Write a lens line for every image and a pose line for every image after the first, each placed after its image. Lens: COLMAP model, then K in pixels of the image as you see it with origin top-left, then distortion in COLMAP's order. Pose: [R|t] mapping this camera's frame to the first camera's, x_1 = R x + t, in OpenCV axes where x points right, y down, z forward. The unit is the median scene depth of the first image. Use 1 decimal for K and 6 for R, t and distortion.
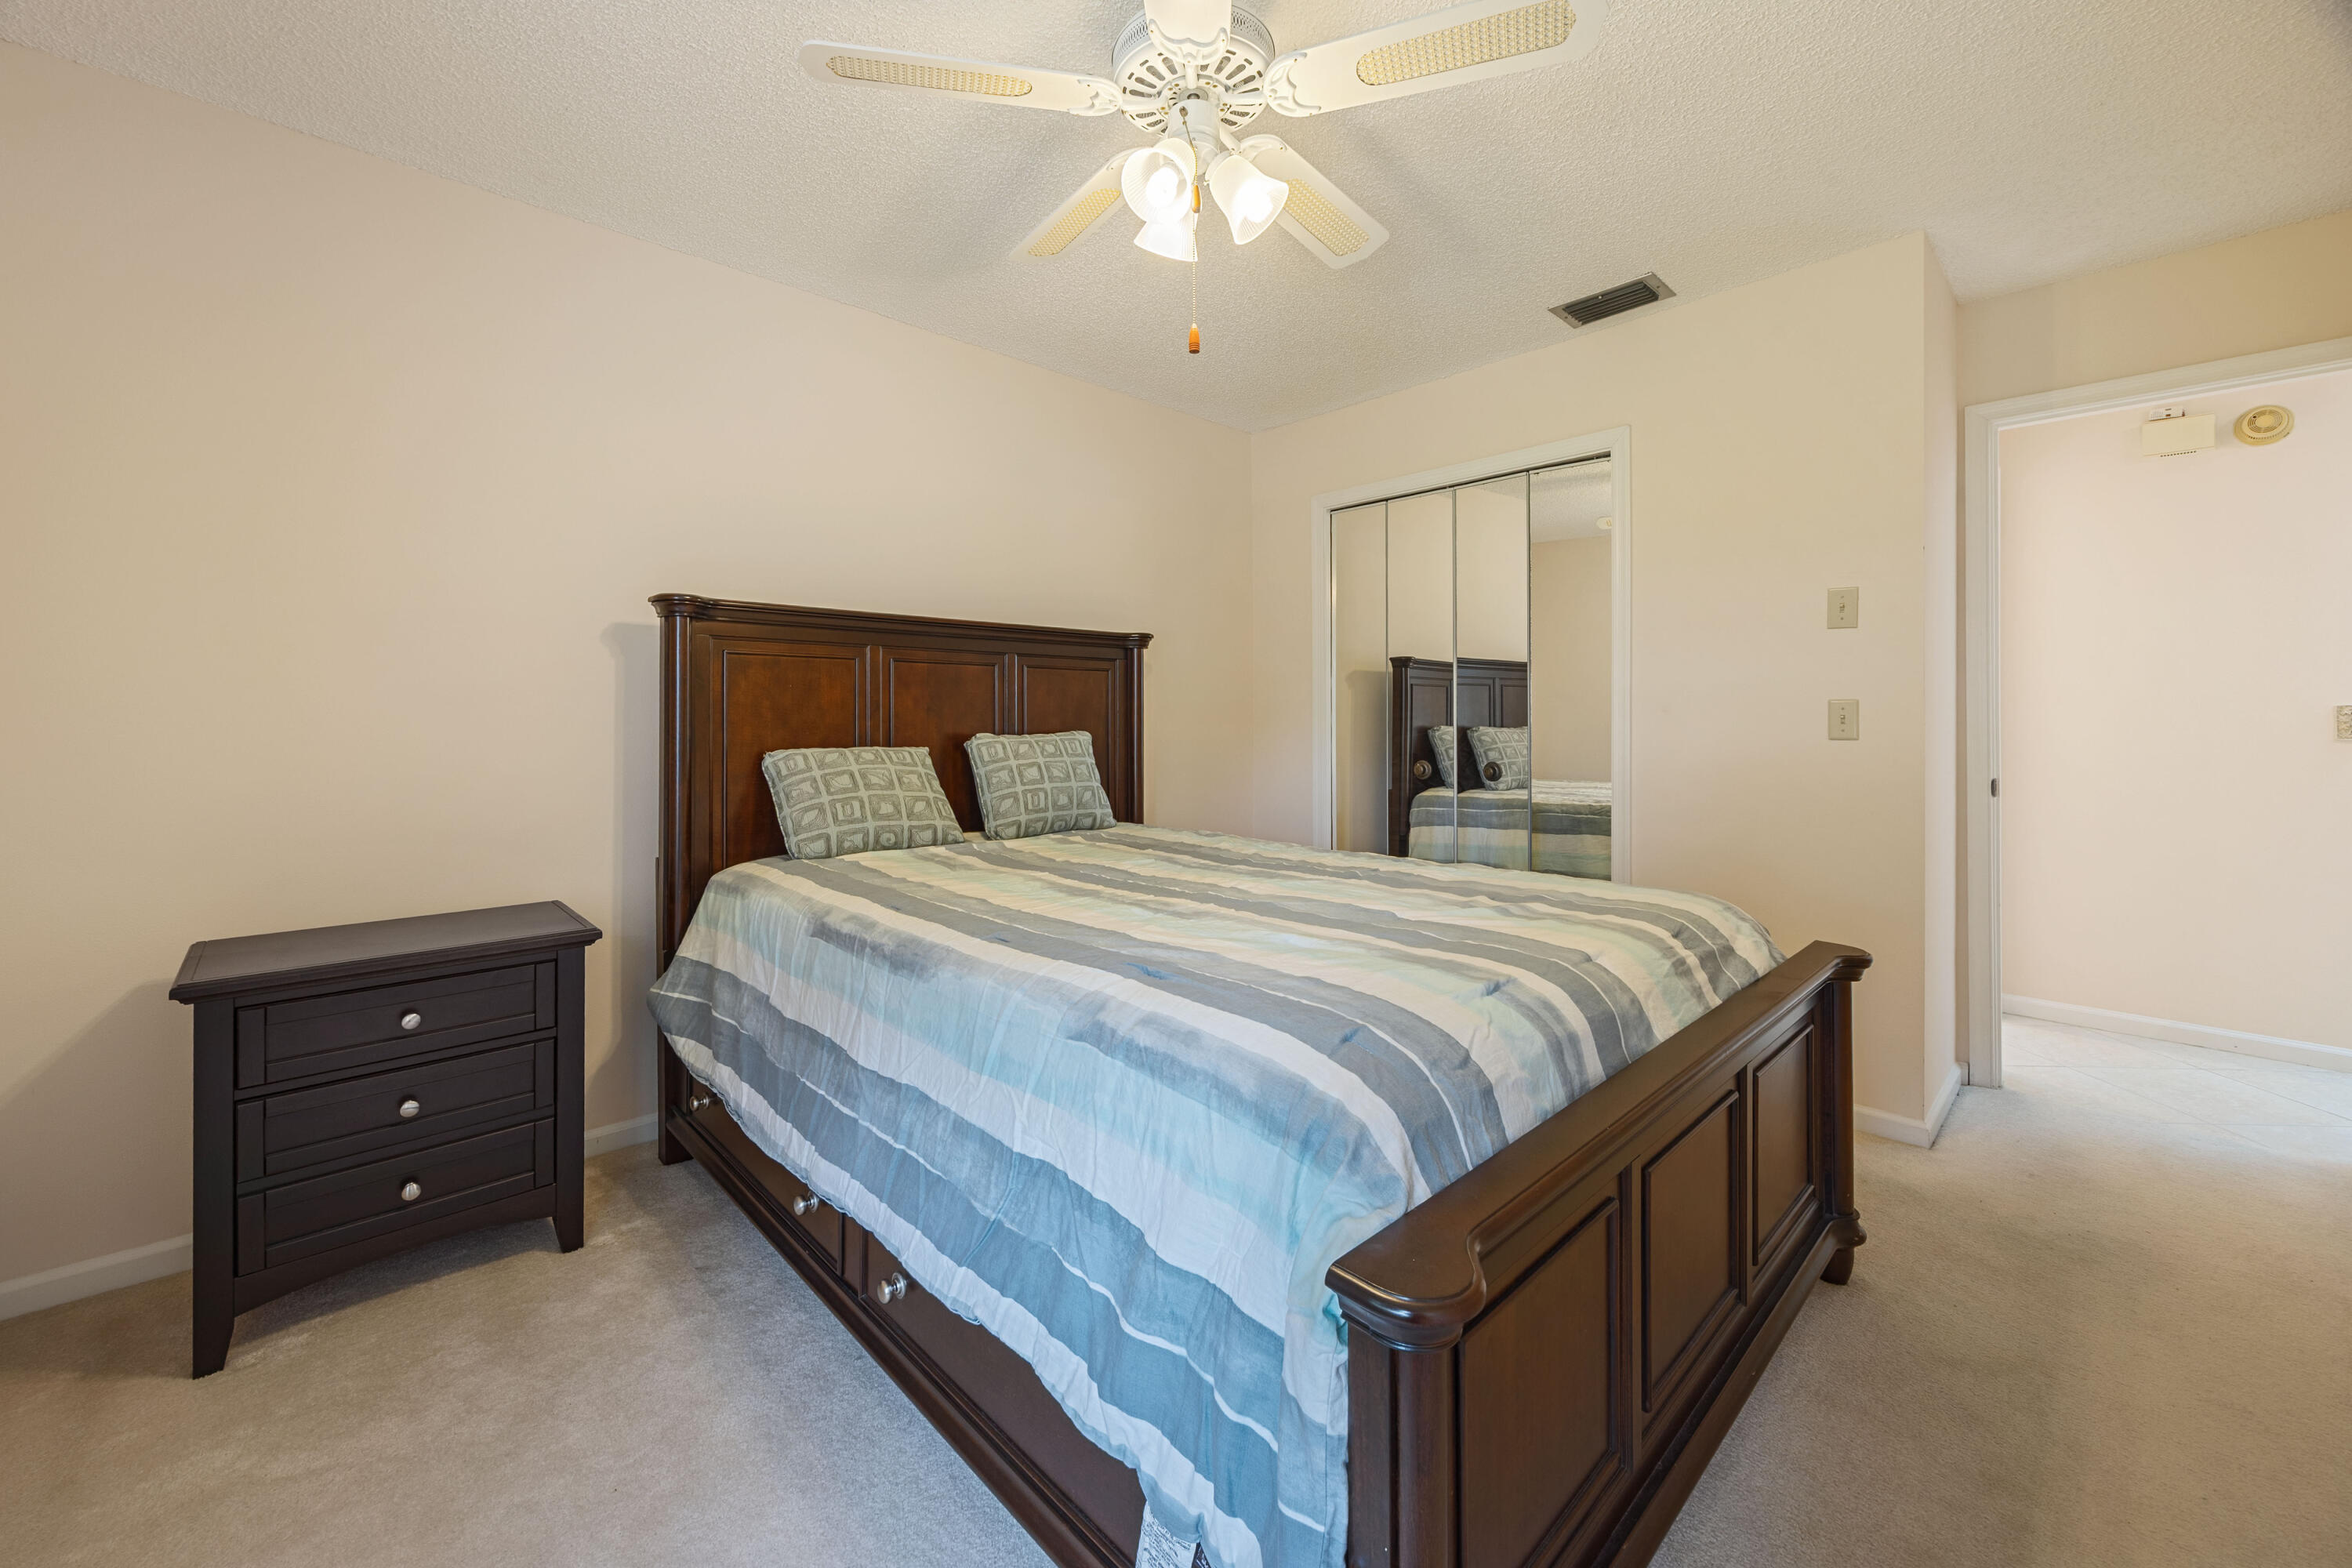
lens RADIAL K [[918.9, 0, 1174.0], [0, 918.9, 729.2], [0, 0, 1]] dist [-0.000769, -0.000021]
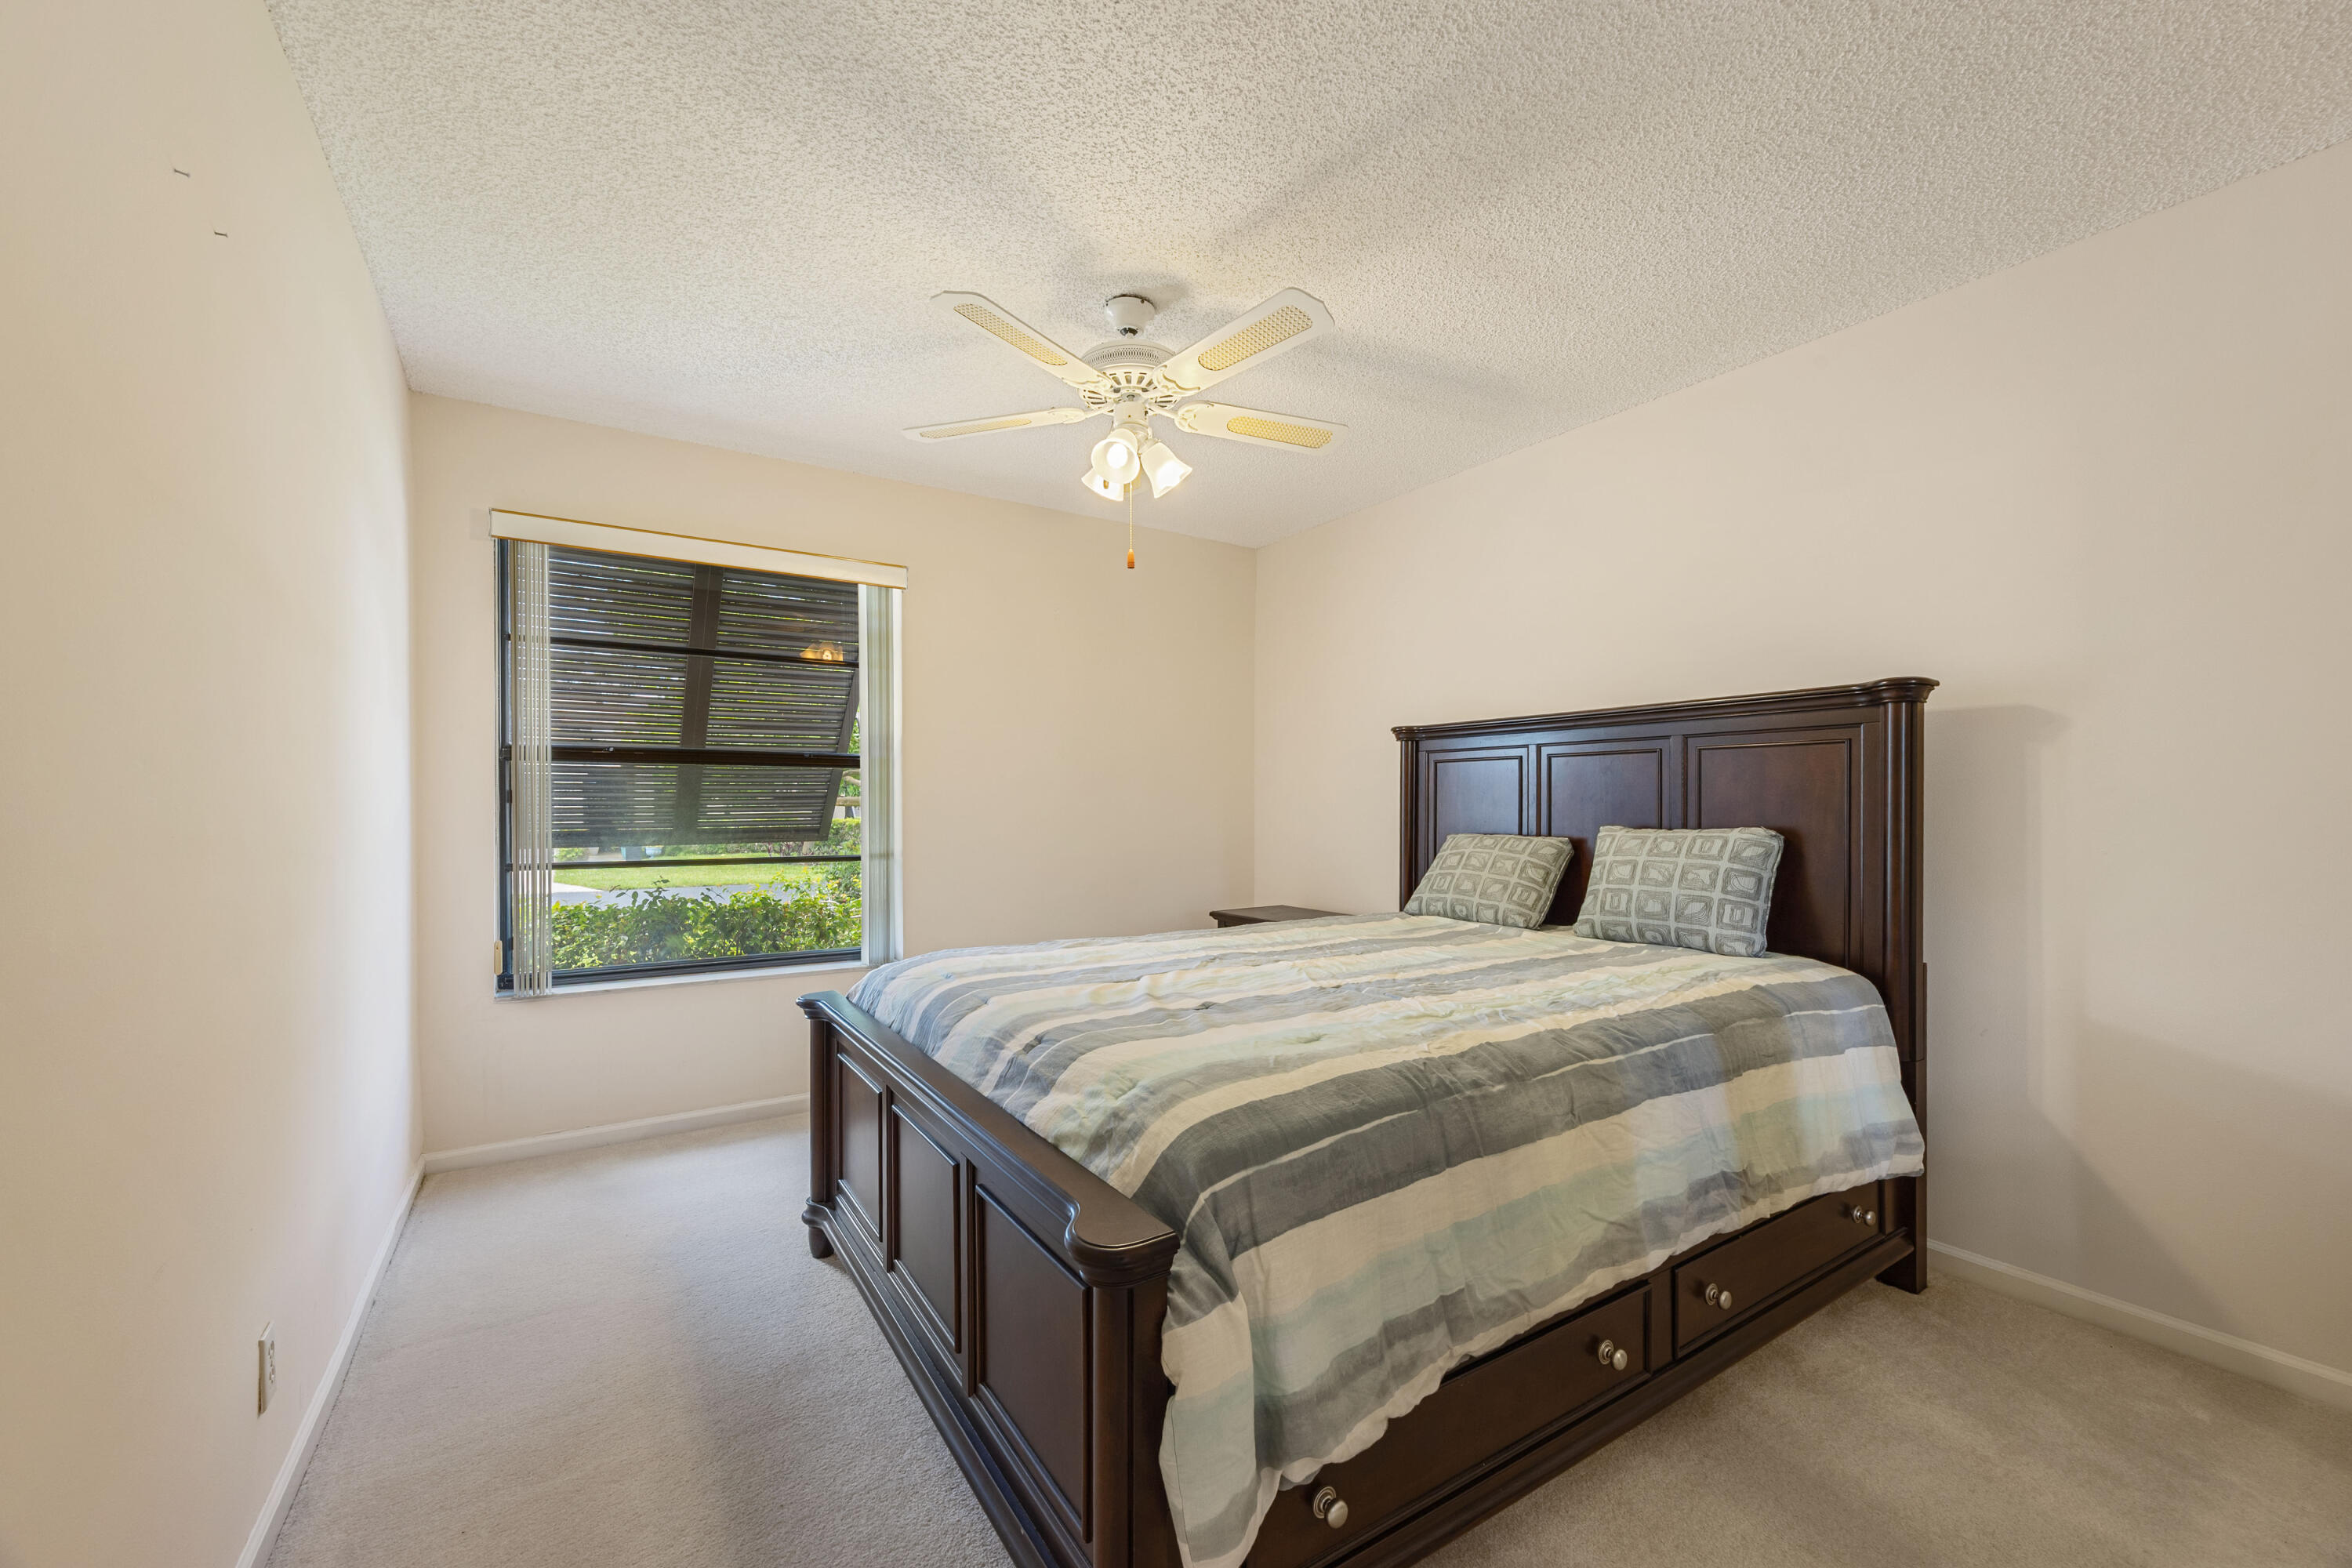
lens RADIAL K [[904.3, 0, 1169.6], [0, 904.3, 801.7], [0, 0, 1]] dist [-0.001182, -0.000045]
pose [[-0.199986, -0.022042, -0.979551, 0.782180], [-0.025133, 0.999533, -0.017361, 0.006245], [0.979476, 0.021147, -0.200446, 0.729494]]
